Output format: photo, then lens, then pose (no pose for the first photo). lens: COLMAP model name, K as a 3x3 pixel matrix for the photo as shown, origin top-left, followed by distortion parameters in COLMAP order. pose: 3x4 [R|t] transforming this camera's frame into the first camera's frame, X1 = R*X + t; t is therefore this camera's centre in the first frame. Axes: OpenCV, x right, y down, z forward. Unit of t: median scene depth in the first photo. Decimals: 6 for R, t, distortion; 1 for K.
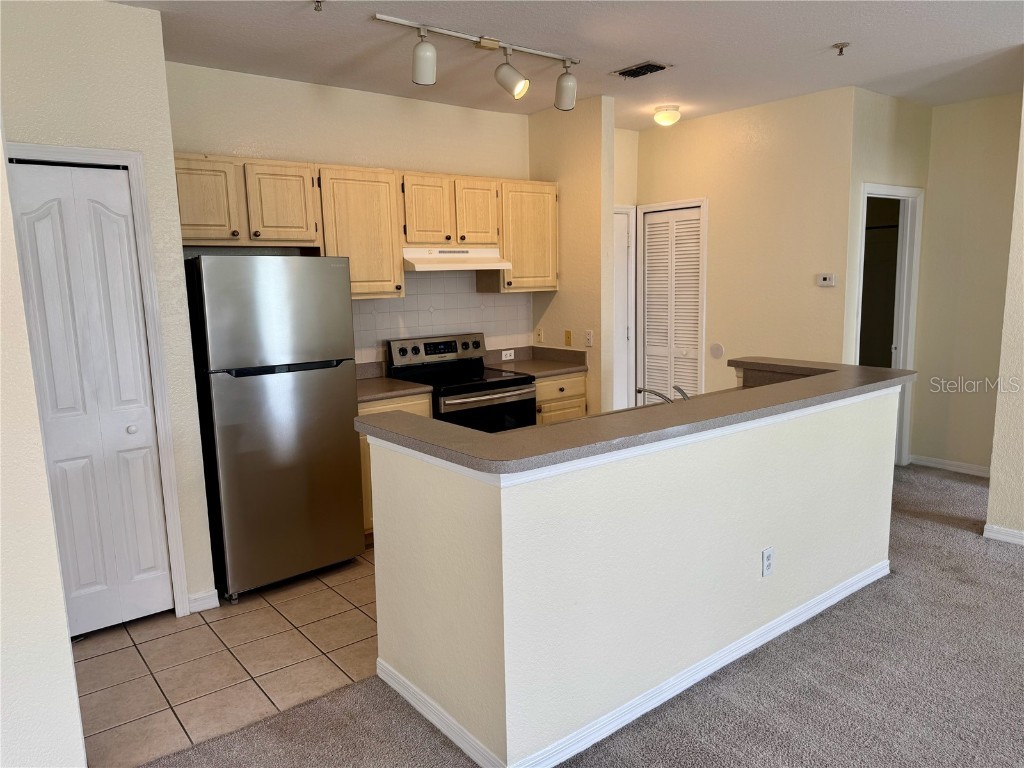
lens RADIAL K [[726.4, 0, 512.0], [0, 726.4, 384.0], [0, 0, 1]] dist [0.132376, -0.189556]
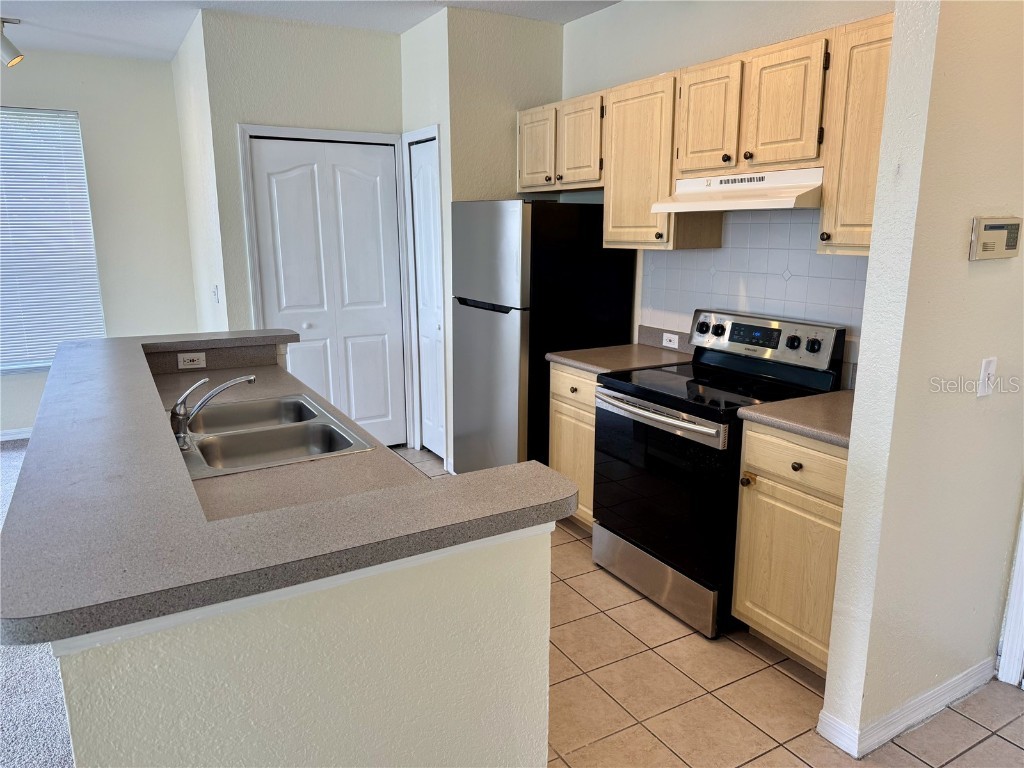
lens RADIAL K [[726.7, 0, 518.2], [0, 726.7, 383.9], [0, 0, 1]] dist [0.056877, -0.071421]
pose [[-0.152208, 0.231525, -0.960848, 0.566666], [-0.145643, 0.956308, 0.253503, -0.144457], [0.977559, 0.178526, -0.111838, 0.903208]]
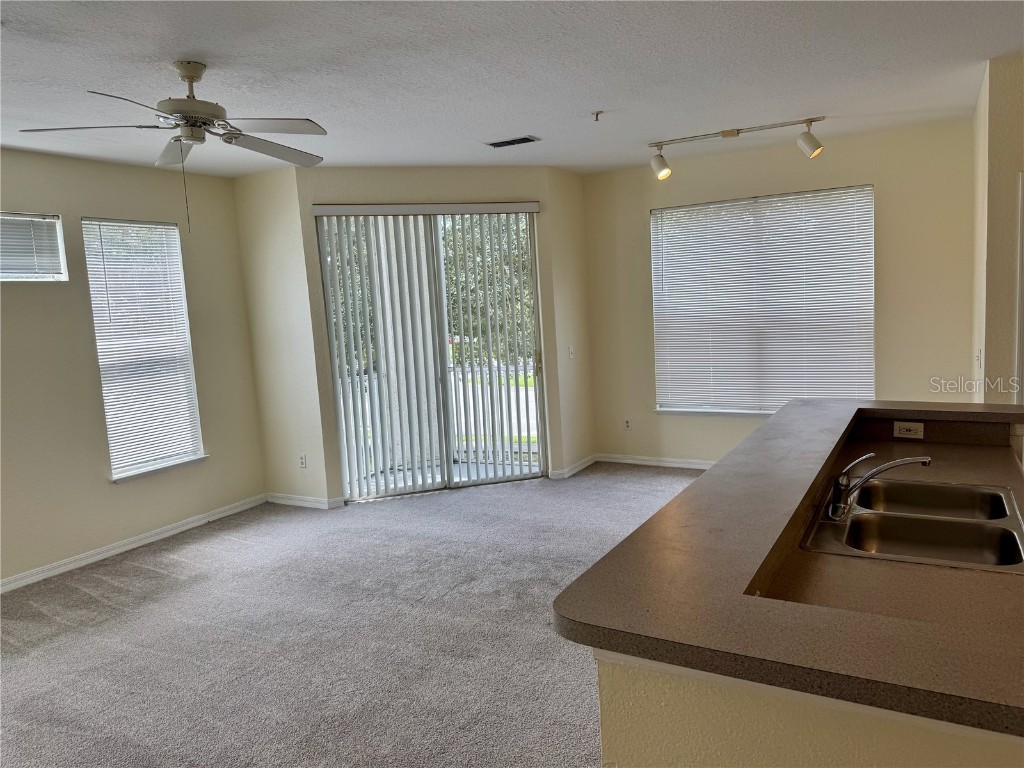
lens RADIAL K [[725.0, 0, 513.6], [0, 725.0, 375.8], [0, 0, 1]] dist [0.060235, -0.077625]
pose [[-0.925312, 0.110115, -0.362868, 0.516365], [0.017023, 0.968008, 0.250340, -0.166320], [0.378825, 0.225466, -0.897584, 0.971916]]
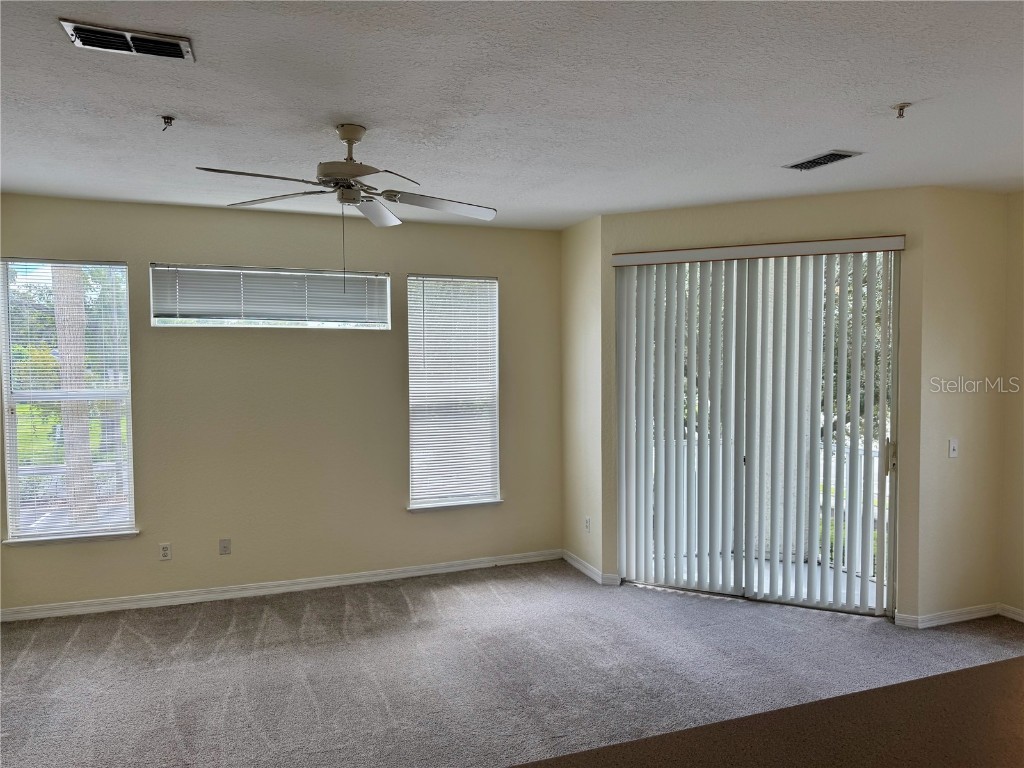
lens RADIAL K [[713.0, 0, 515.8], [0, 713.0, 381.2], [0, 0, 1]] dist [0.122790, -0.179214]
pose [[-0.952050, 0.008600, 0.305821, 0.175082], [0.065492, 0.982162, 0.176264, -0.156965], [-0.298850, 0.187841, -0.935630, 0.820295]]
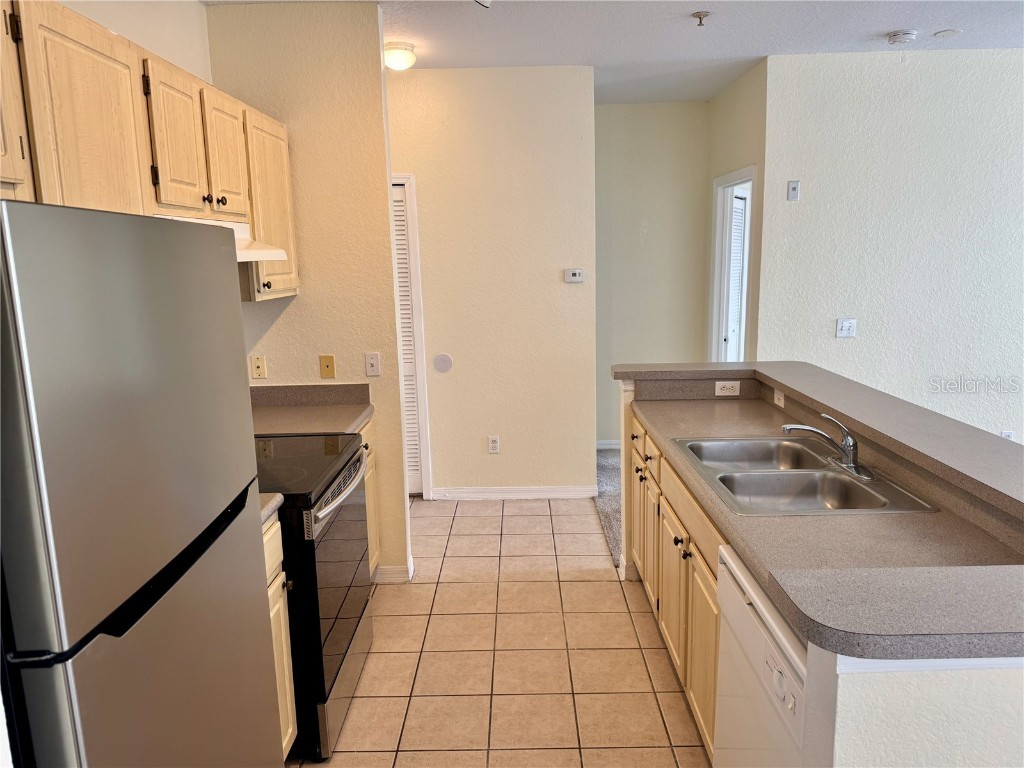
lens RADIAL K [[713.0, 0, 515.8], [0, 713.0, 381.2], [0, 0, 1]] dist [0.122790, -0.179214]
pose [[0.632853, -0.127076, 0.763773, -0.345558], [0.124037, 0.990339, 0.061996, -0.076331], [-0.764272, 0.055502, 0.642501, 0.499970]]
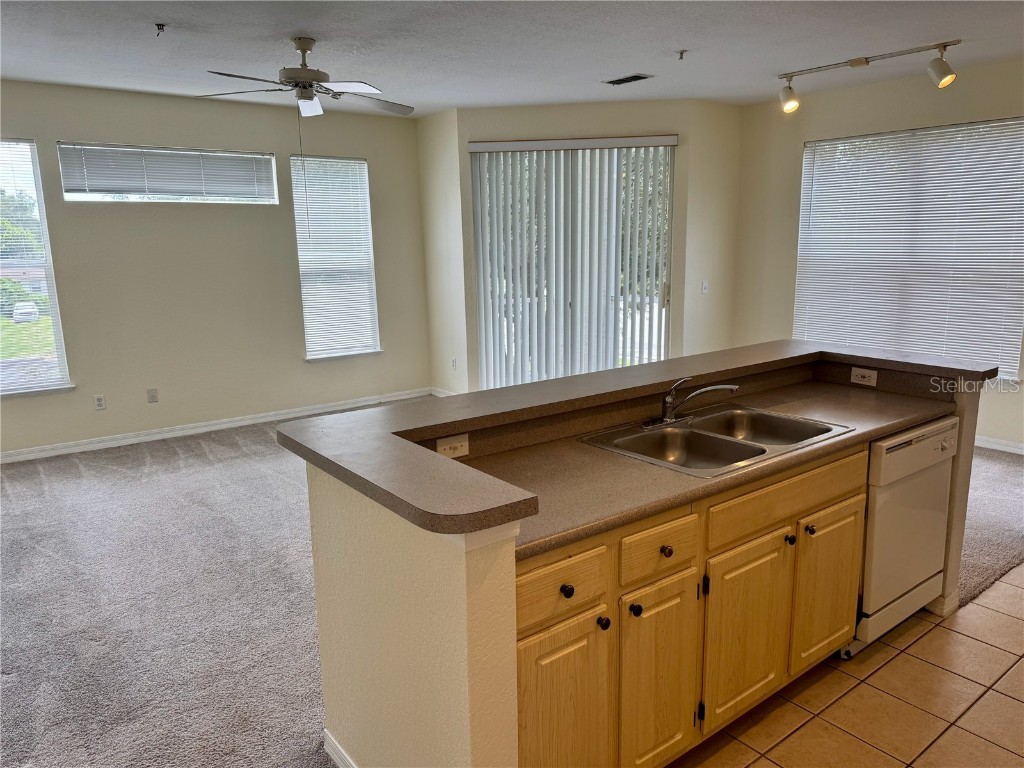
lens RADIAL K [[726.7, 0, 518.2], [0, 726.7, 383.9], [0, 0, 1]] dist [0.056877, -0.071421]
pose [[-0.999347, 0.031836, 0.017075, 0.261568], [0.035746, 0.939735, 0.340031, -0.180384], [-0.005220, 0.340419, -0.940259, 1.156208]]
